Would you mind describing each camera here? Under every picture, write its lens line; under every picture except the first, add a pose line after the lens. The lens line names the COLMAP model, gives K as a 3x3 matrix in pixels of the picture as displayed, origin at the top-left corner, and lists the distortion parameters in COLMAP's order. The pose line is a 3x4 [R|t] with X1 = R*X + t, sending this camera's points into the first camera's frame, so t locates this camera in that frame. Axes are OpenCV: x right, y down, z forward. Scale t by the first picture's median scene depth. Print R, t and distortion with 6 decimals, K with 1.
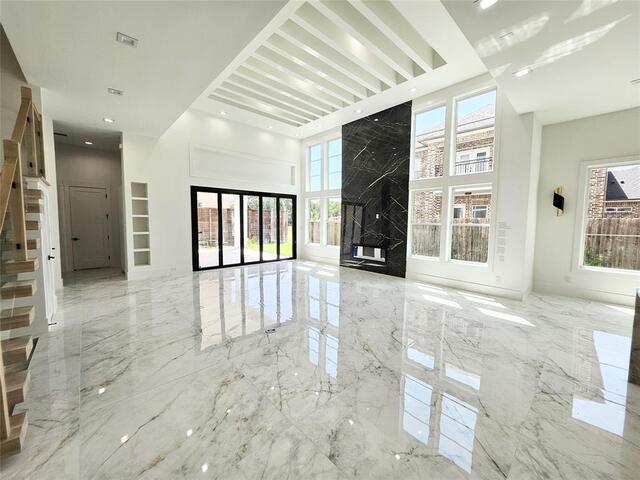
lens RADIAL K [[250.7, 0, 318.3], [0, 250.7, 237.0], [0, 0, 1]] dist [0.000958, 0.000002]
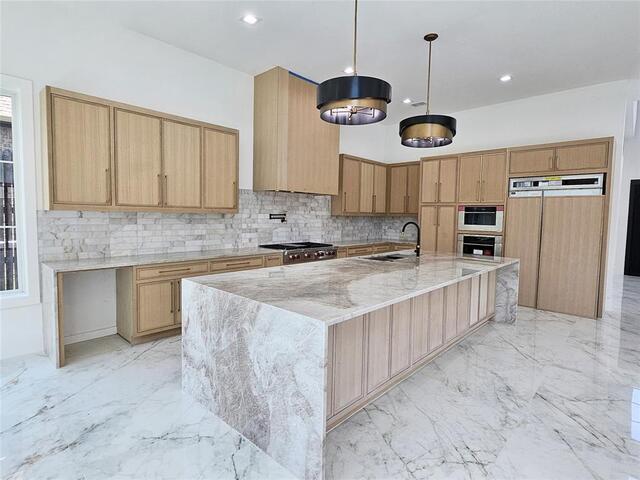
lens RADIAL K [[345.0, 0, 310.0], [0, 345.0, 238.4], [0, 0, 1]] dist [0.003051, 0.001287]
pose [[-0.997408, -0.024578, -0.067626, 0.617143], [-0.034074, 0.989128, 0.143057, -0.039822], [0.063374, 0.144990, -0.987401, 0.773727]]
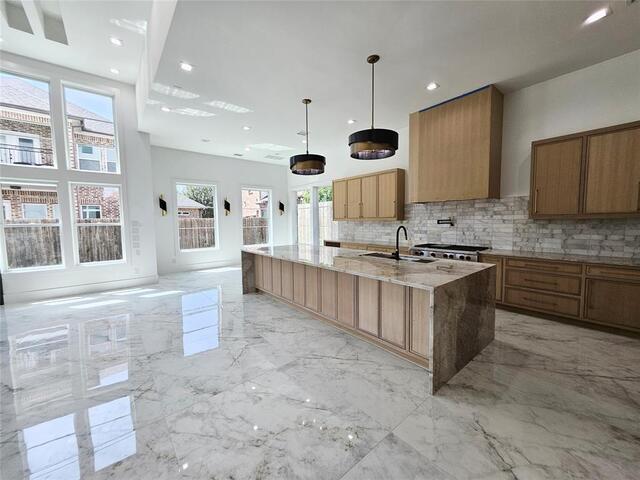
lens RADIAL K [[250.7, 0, 318.3], [0, 250.7, 237.0], [0, 0, 1]] dist [0.000958, 0.000002]
pose [[0.062463, -0.071634, 0.995473, -0.354556], [0.082101, 0.994409, 0.066406, 0.006358], [-0.994665, 0.077582, 0.067995, 0.094876]]
